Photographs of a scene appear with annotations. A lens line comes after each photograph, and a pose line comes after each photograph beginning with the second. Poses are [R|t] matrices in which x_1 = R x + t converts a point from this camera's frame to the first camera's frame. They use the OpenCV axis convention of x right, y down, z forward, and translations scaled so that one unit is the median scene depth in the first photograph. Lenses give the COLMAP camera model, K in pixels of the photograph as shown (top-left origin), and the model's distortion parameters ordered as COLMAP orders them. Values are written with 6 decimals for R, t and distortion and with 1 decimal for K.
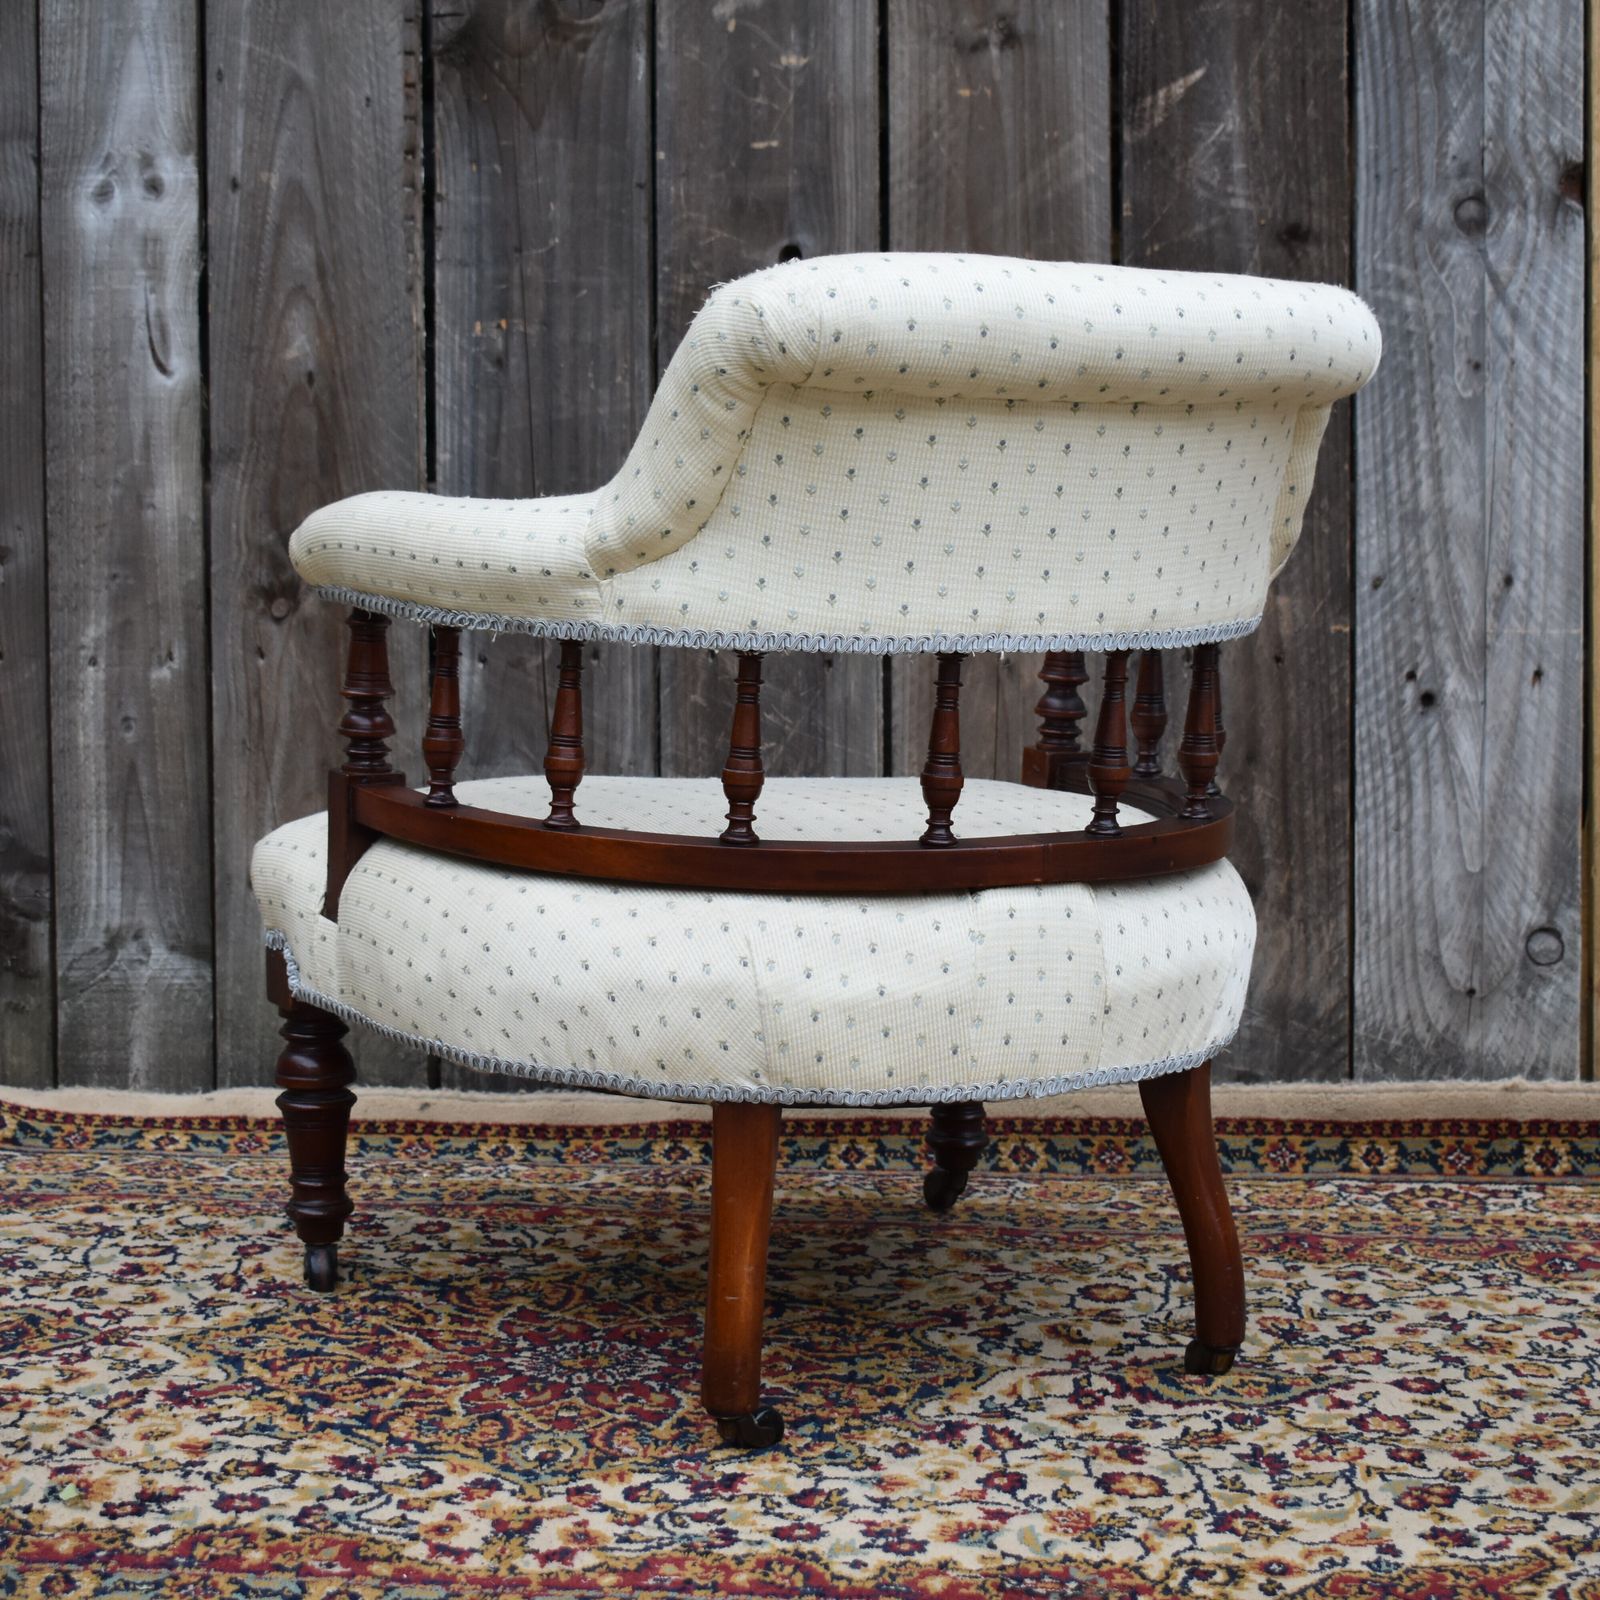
lens RADIAL K [[3420.6, 0, 805.1], [0, 3420.6, 783.3], [0, 0, 1]] dist [-0.055641, 0.127882]
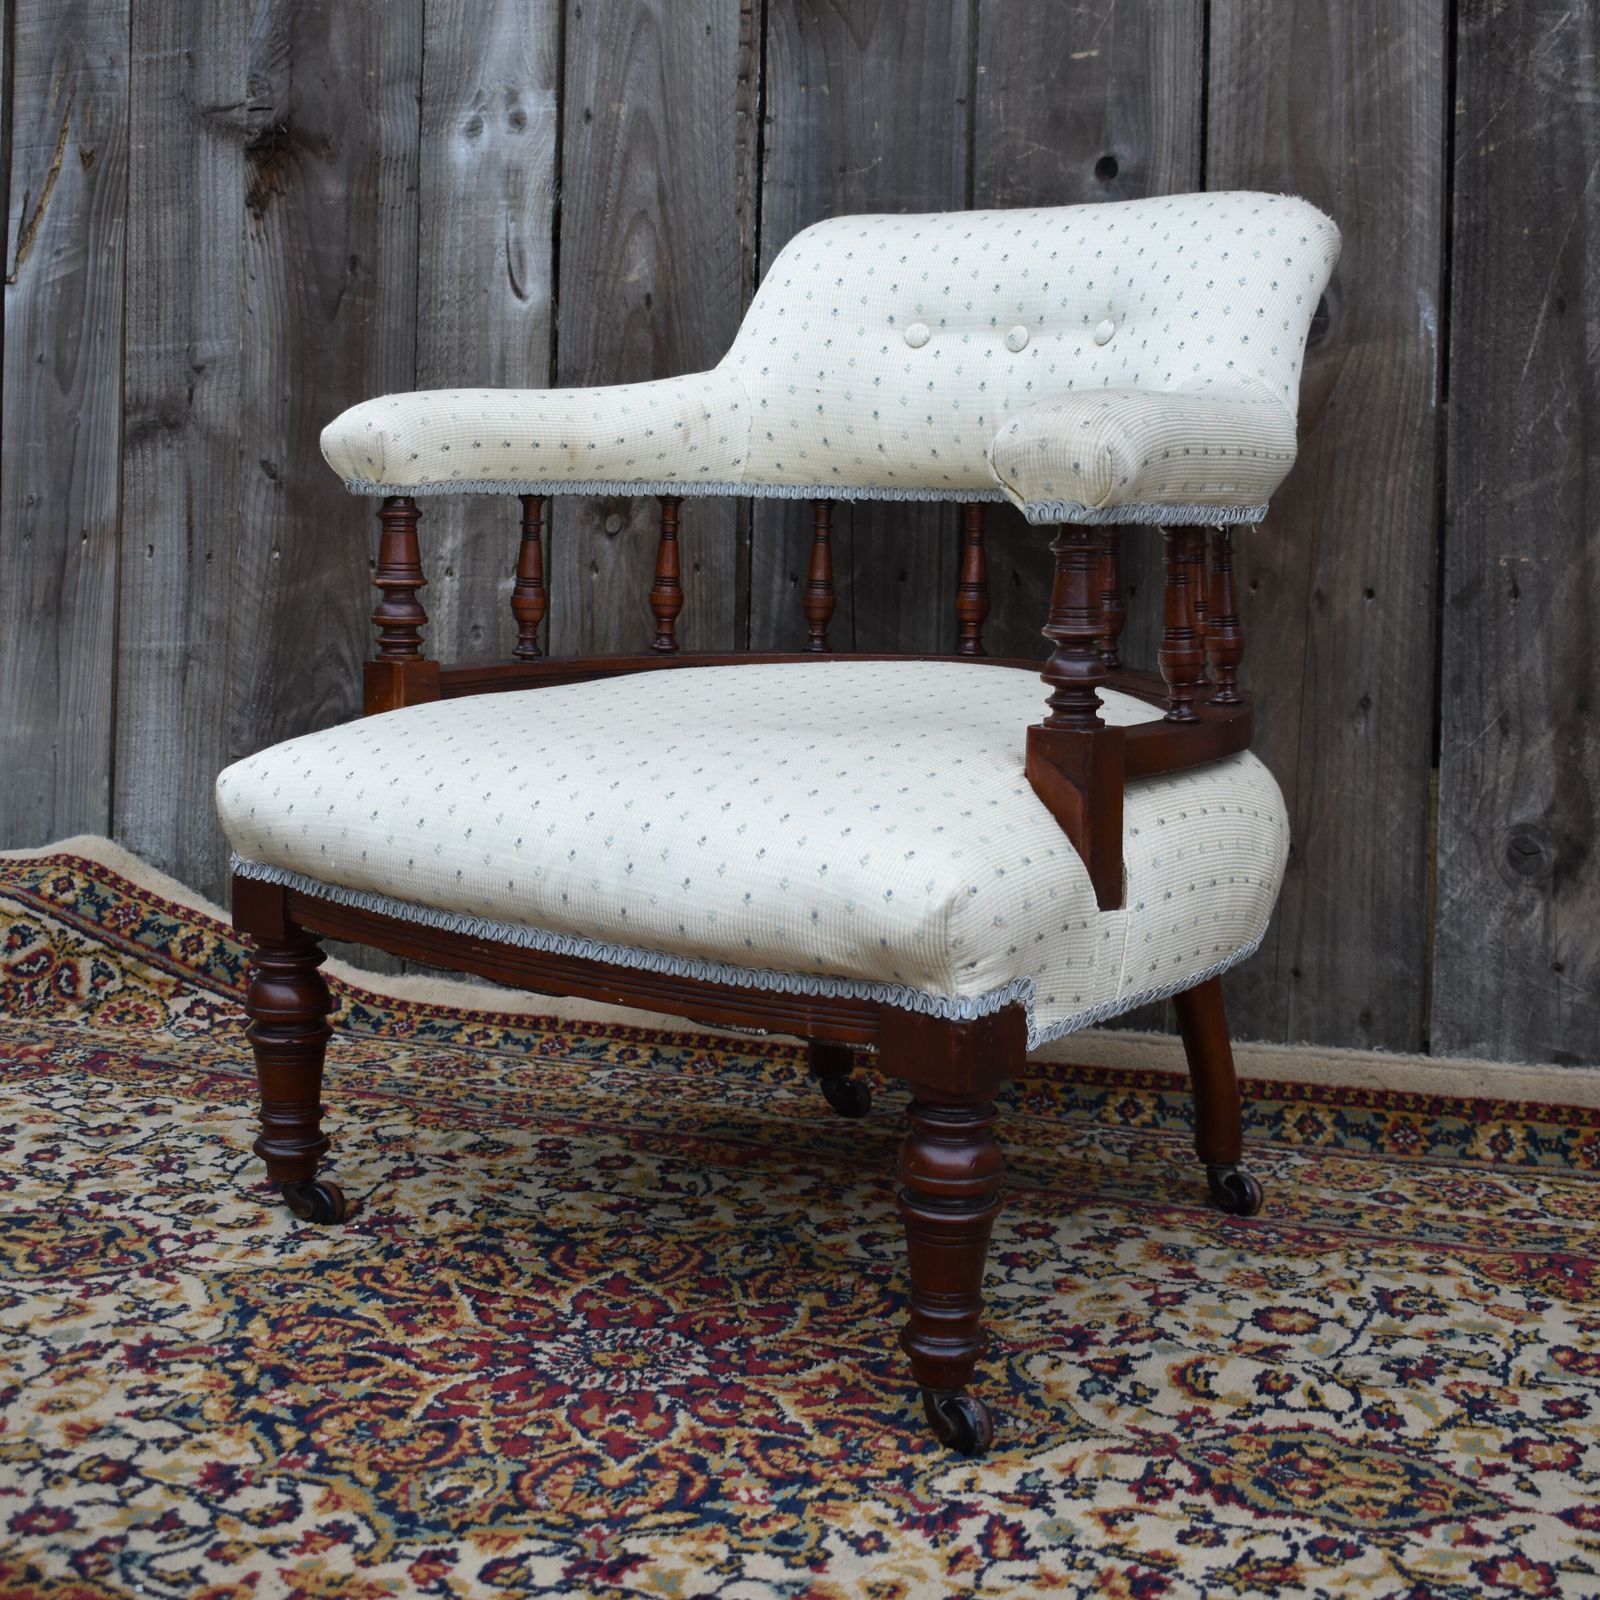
lens RADIAL K [[2482.4, 0, 805.4], [0, 2482.4, 637.4], [0, 0, 1]] dist [-0.074560, 0.001451]
pose [[0.952270, 0.030934, -0.303686, 0.138459], [-0.039697, 0.998953, -0.022724, -0.002718], [0.302665, 0.033695, 0.952501, 0.331357]]
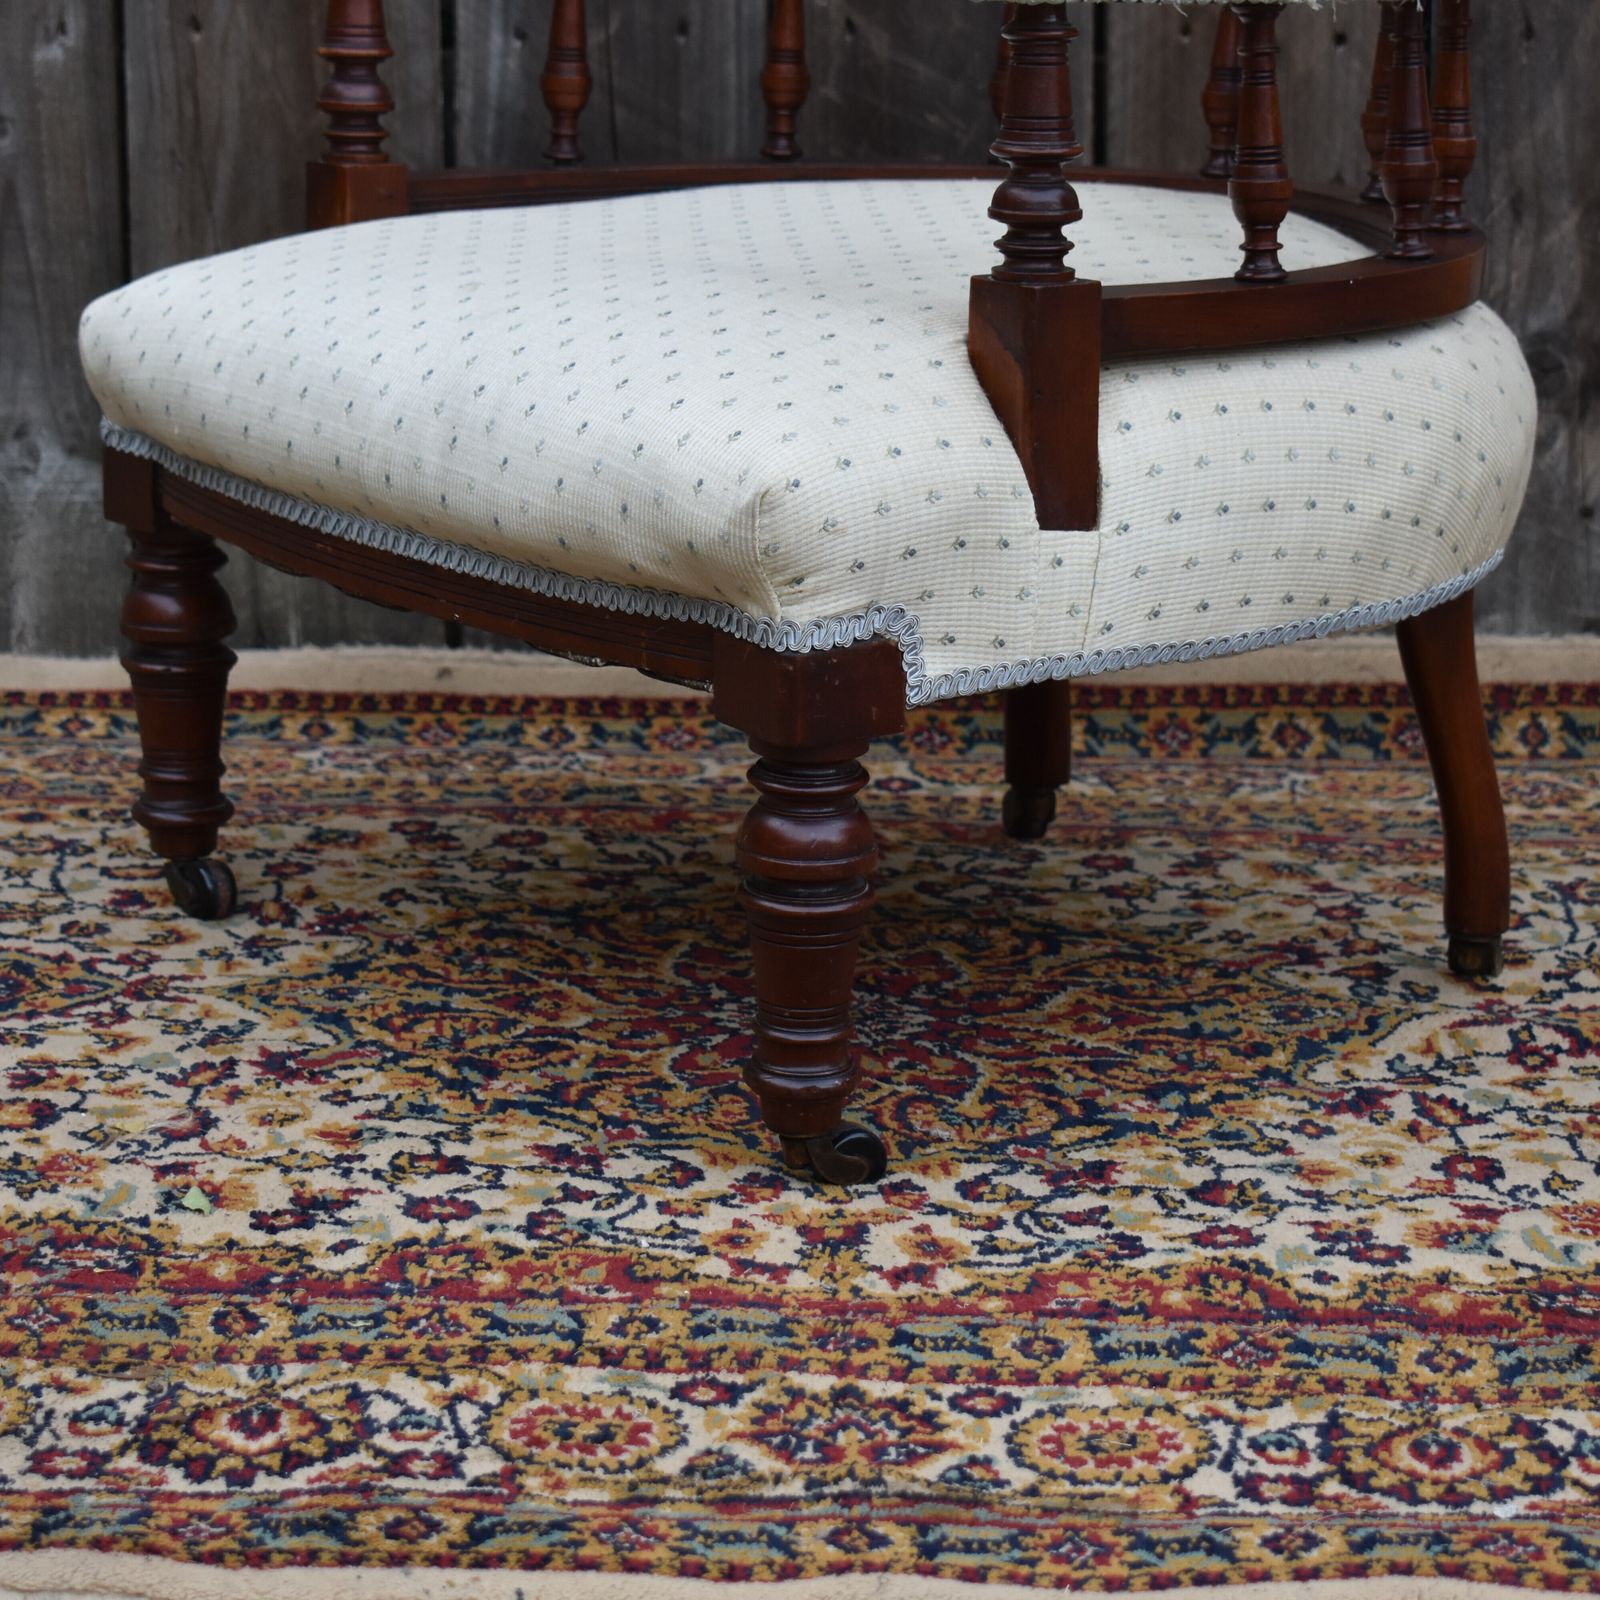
lens RADIAL K [[4813.5, 0, 800.0], [0, 4813.5, 800.0], [0, 0, 1]] dist [0.021855, 0.032312]
pose [[0.997730, -0.006807, 0.066991, -0.111473], [-0.000784, 0.993636, 0.112634, 0.008839], [-0.067332, -0.112431, 0.991376, 0.003997]]
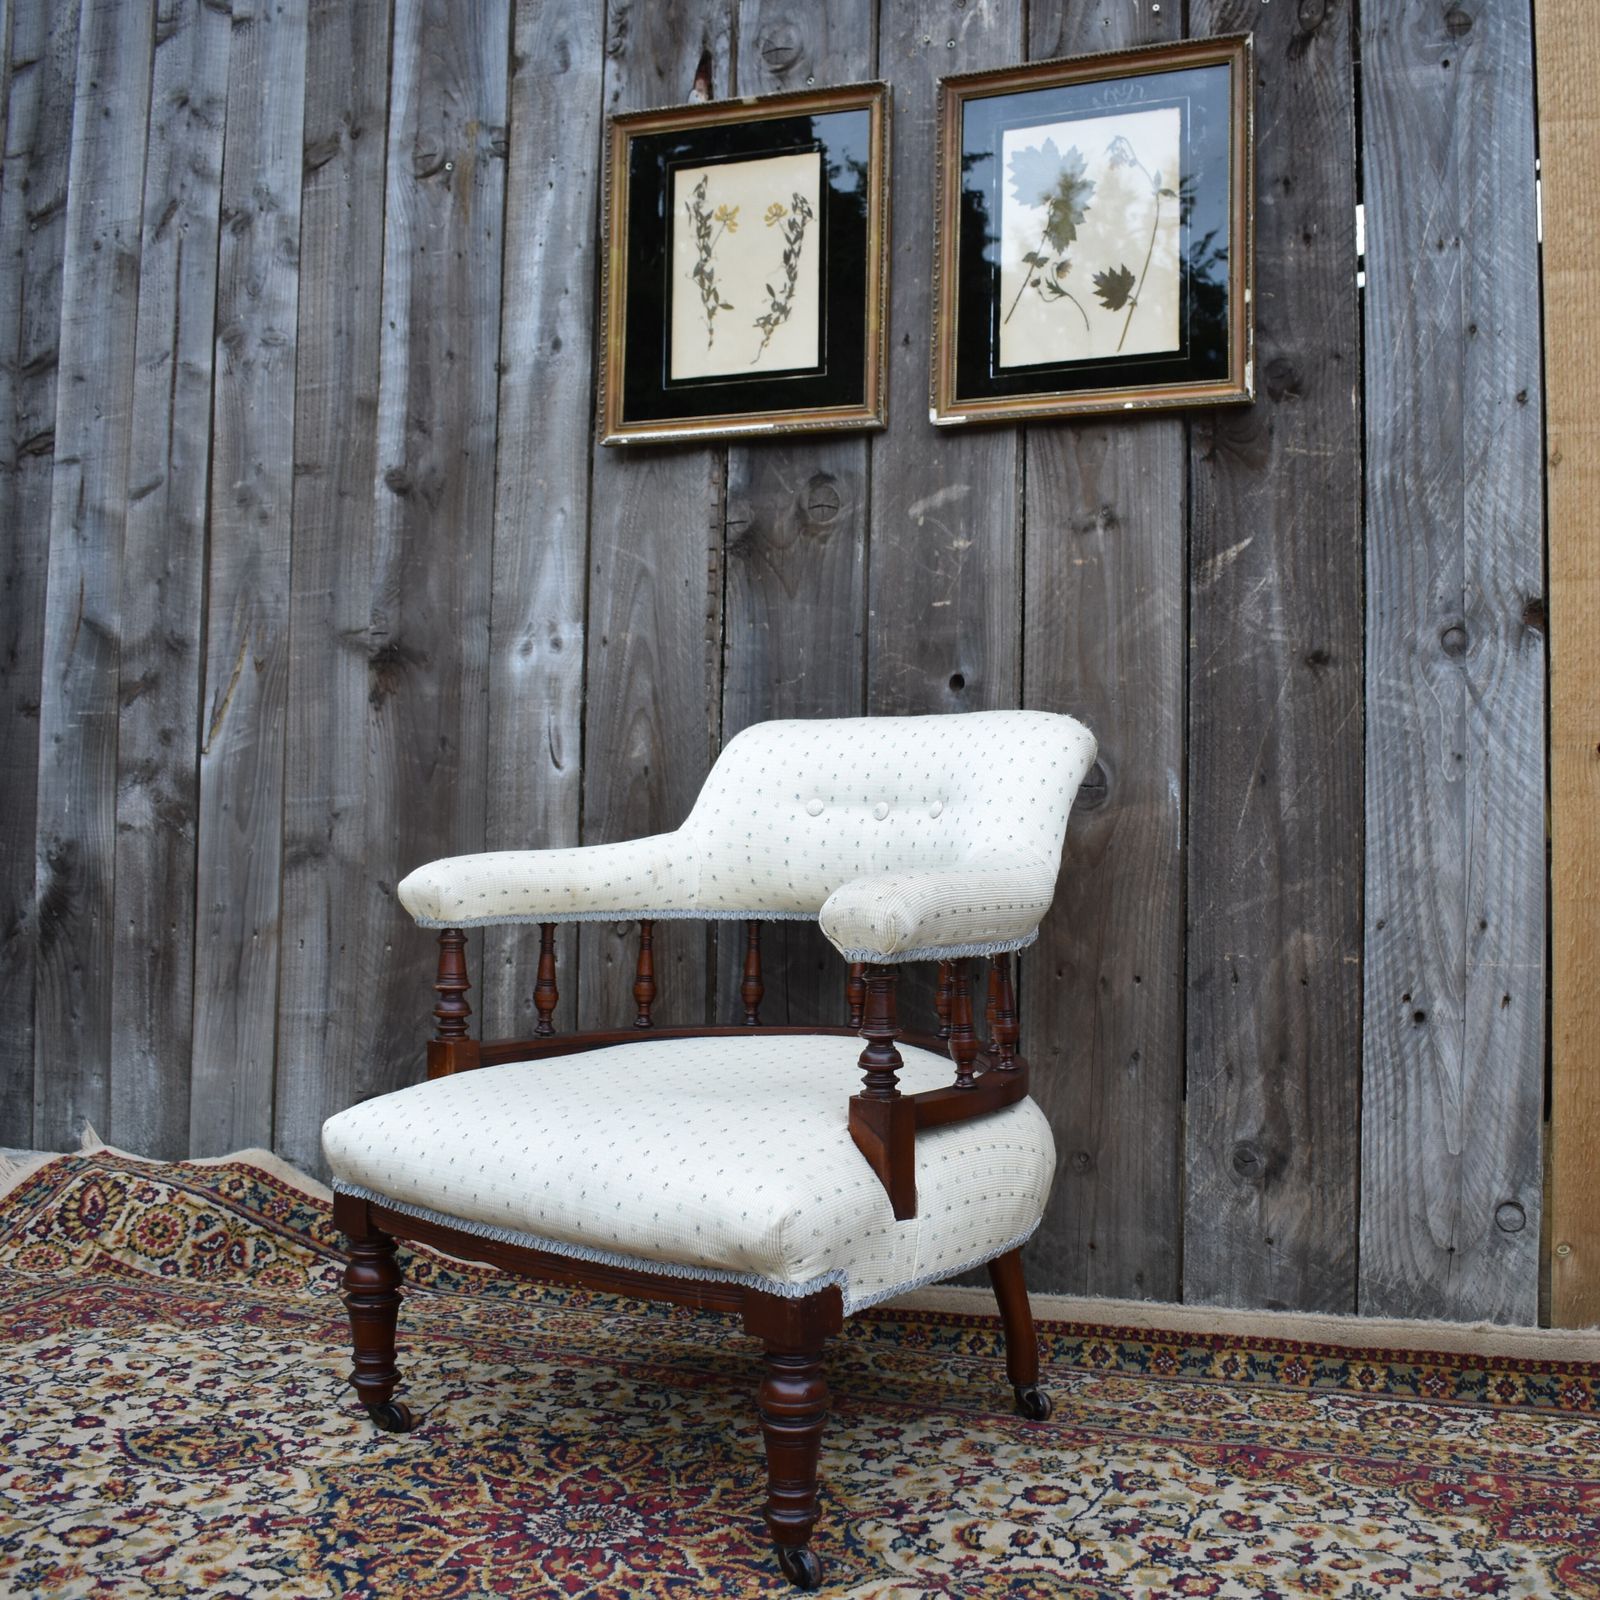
lens RADIAL K [[1948.8, 0, 896.5], [0, 1948.8, 802.9], [0, 0, 1]] dist [-0.098774, 0.016233]
pose [[0.956184, -0.000054, -0.292766, 0.215971], [-0.029093, 0.995033, -0.095201, -0.030965], [0.291317, 0.099547, 0.951433, 0.257644]]
